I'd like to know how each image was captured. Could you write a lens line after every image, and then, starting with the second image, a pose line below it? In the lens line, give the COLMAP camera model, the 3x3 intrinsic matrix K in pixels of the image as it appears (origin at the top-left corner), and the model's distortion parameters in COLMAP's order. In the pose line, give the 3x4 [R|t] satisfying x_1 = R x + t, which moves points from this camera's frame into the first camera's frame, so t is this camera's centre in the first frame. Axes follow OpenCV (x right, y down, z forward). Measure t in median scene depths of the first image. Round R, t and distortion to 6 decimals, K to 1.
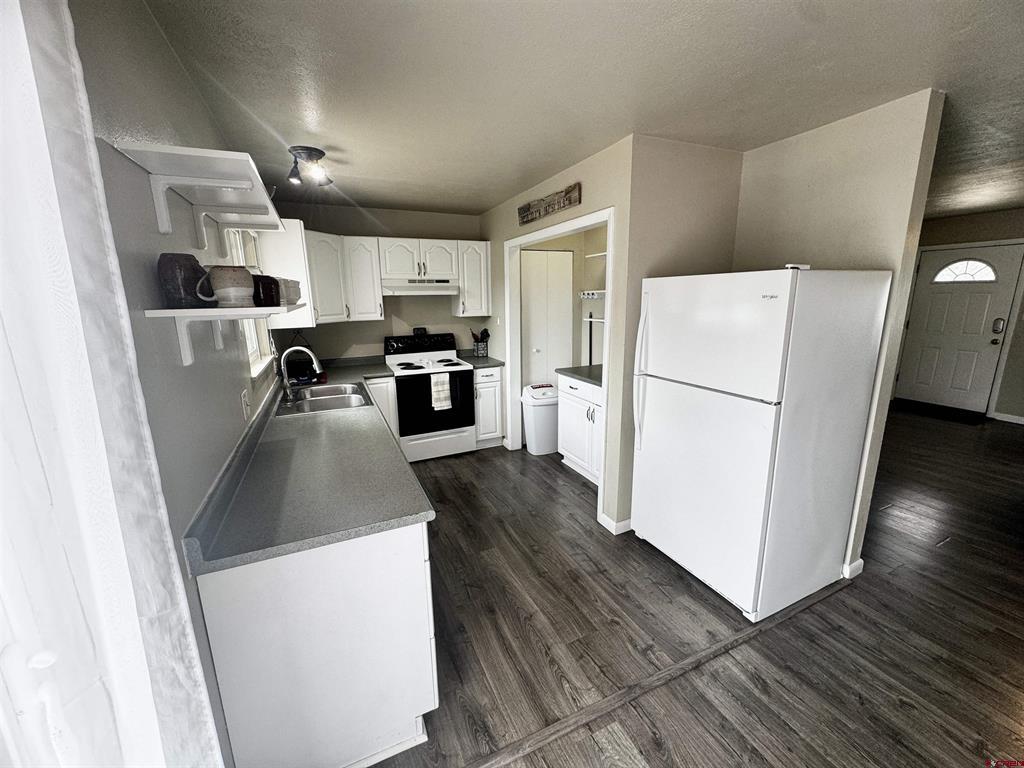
lens RADIAL K [[408.3, 0, 510.8], [0, 408.3, 382.5], [0, 0, 1]] dist [-0.001696, 0.000292]
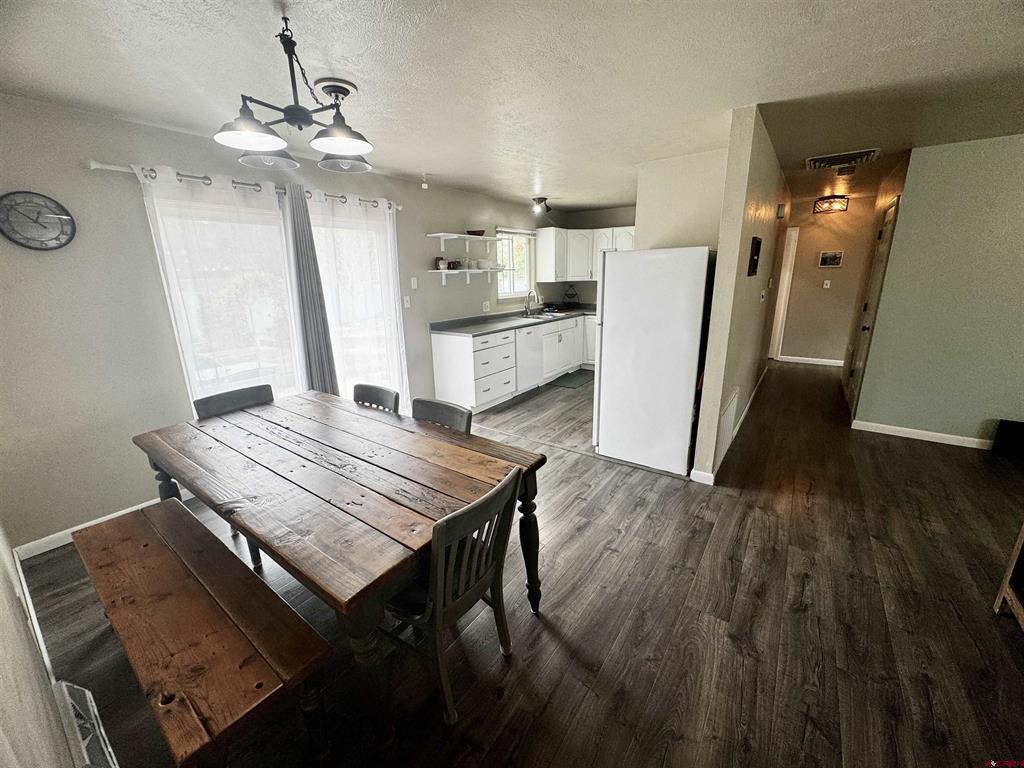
lens RADIAL K [[408.3, 0, 511.6], [0, 408.3, 382.4], [0, 0, 1]] dist [-0.001696, 0.000292]
pose [[0.495727, 0.234914, -0.836104, 1.319356], [-0.171213, 0.970264, 0.171095, 0.035392], [0.851435, 0.058336, 0.521206, -0.187251]]
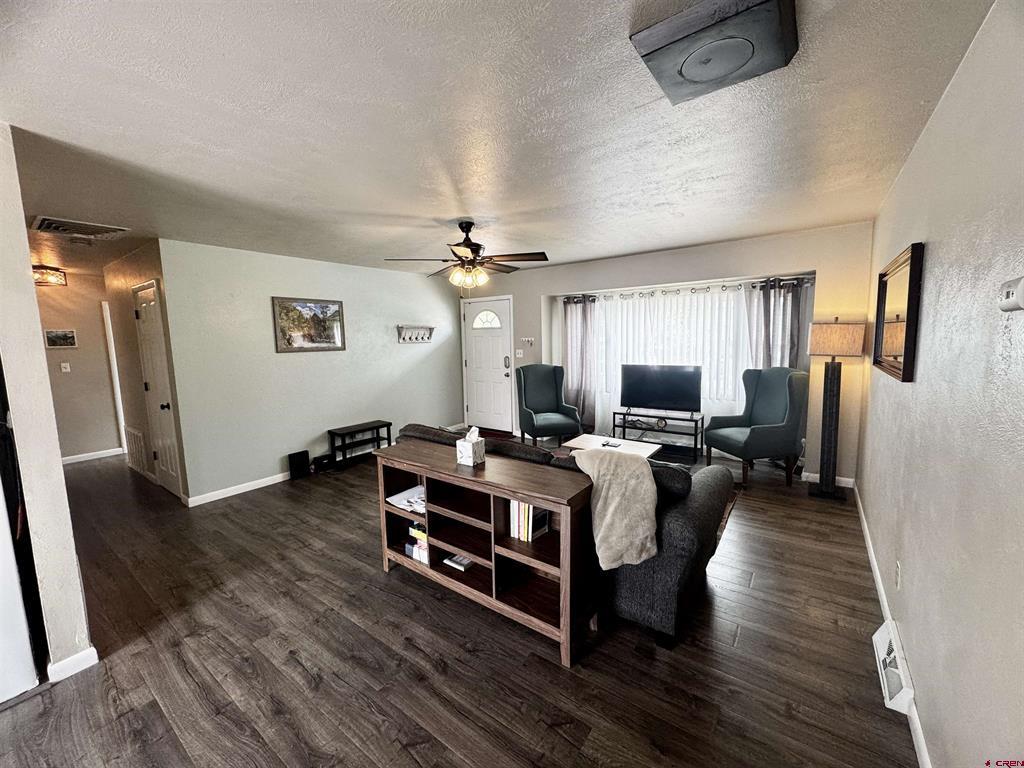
lens RADIAL K [[408.3, 0, 510.5], [0, 408.3, 382.8], [0, 0, 1]] dist [-0.001696, 0.000292]
pose [[0.875544, -0.059328, 0.479482, 1.061367], [0.110240, 0.990784, -0.078709, 0.043625], [-0.470393, 0.121771, 0.874015, -0.180292]]
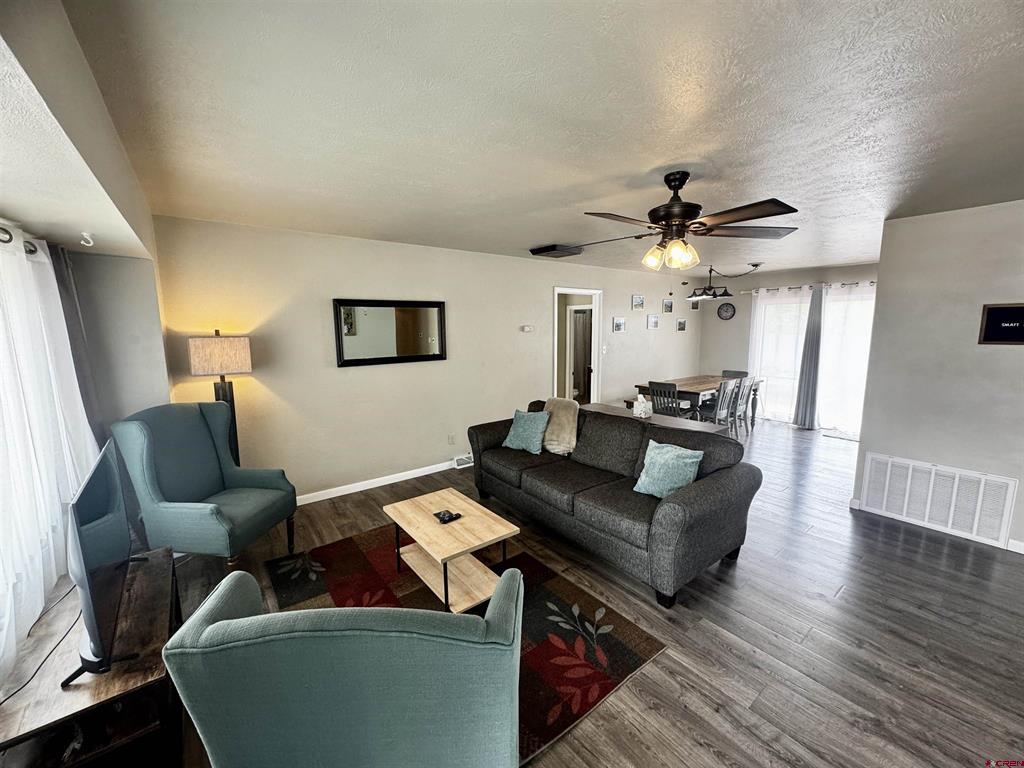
lens RADIAL K [[408.3, 0, 511.0], [0, 408.3, 381.7], [0, 0, 1]] dist [-0.001696, 0.000292]
pose [[-0.975495, 0.055433, -0.212924, 2.076603], [-0.020573, 0.940521, 0.339111, -0.415584], [0.219058, 0.335181, -0.916334, 1.695107]]
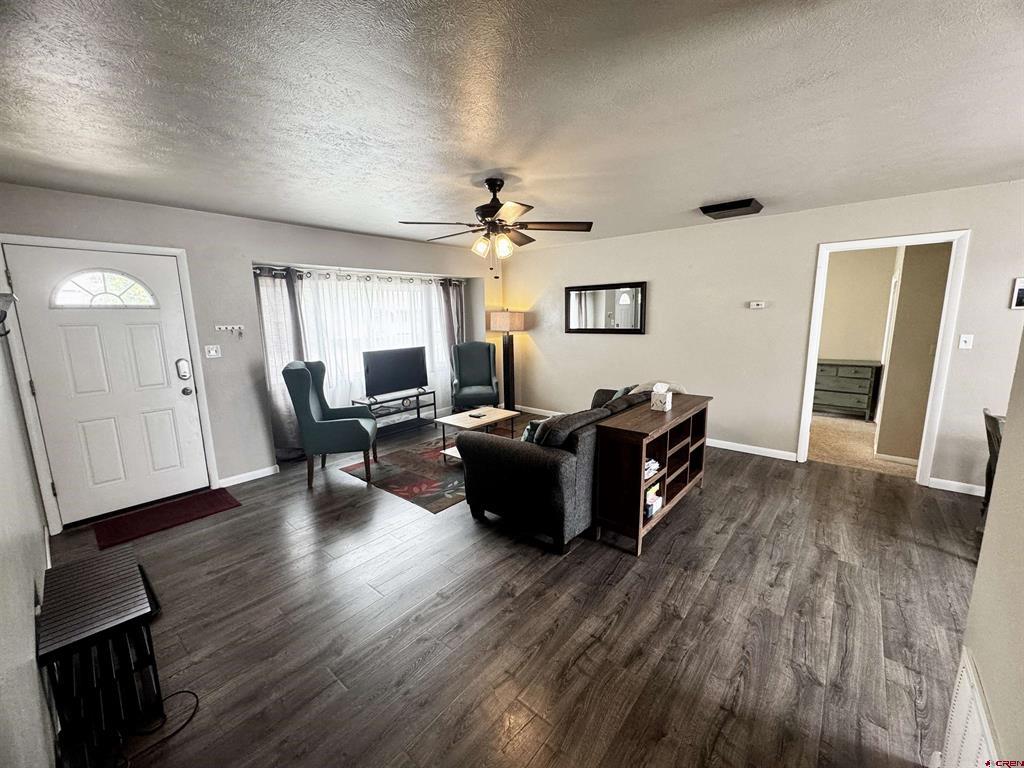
lens RADIAL K [[408.3, 0, 511.1], [0, 408.3, 383.7], [0, 0, 1]] dist [-0.001696, 0.000292]
pose [[-0.418172, -0.131566, 0.898789, 0.563591], [0.213742, 0.947422, 0.238131, -0.289209], [-0.882863, 0.291688, -0.368064, 1.361768]]
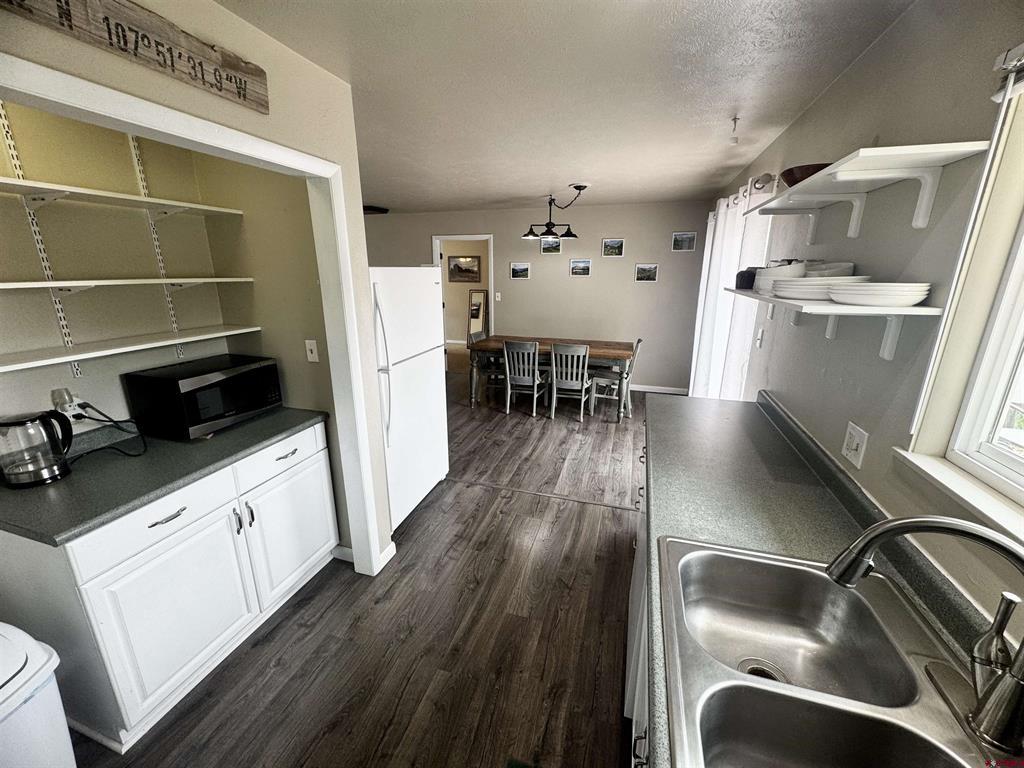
lens RADIAL K [[408.3, 0, 510.1], [0, 408.3, 382.3], [0, 0, 1]] dist [-0.001696, 0.000292]
pose [[-0.744488, -0.164462, 0.647063, -0.455549], [0.150257, 0.903047, 0.402405, -0.291970], [-0.650508, 0.396811, -0.647596, 1.270652]]
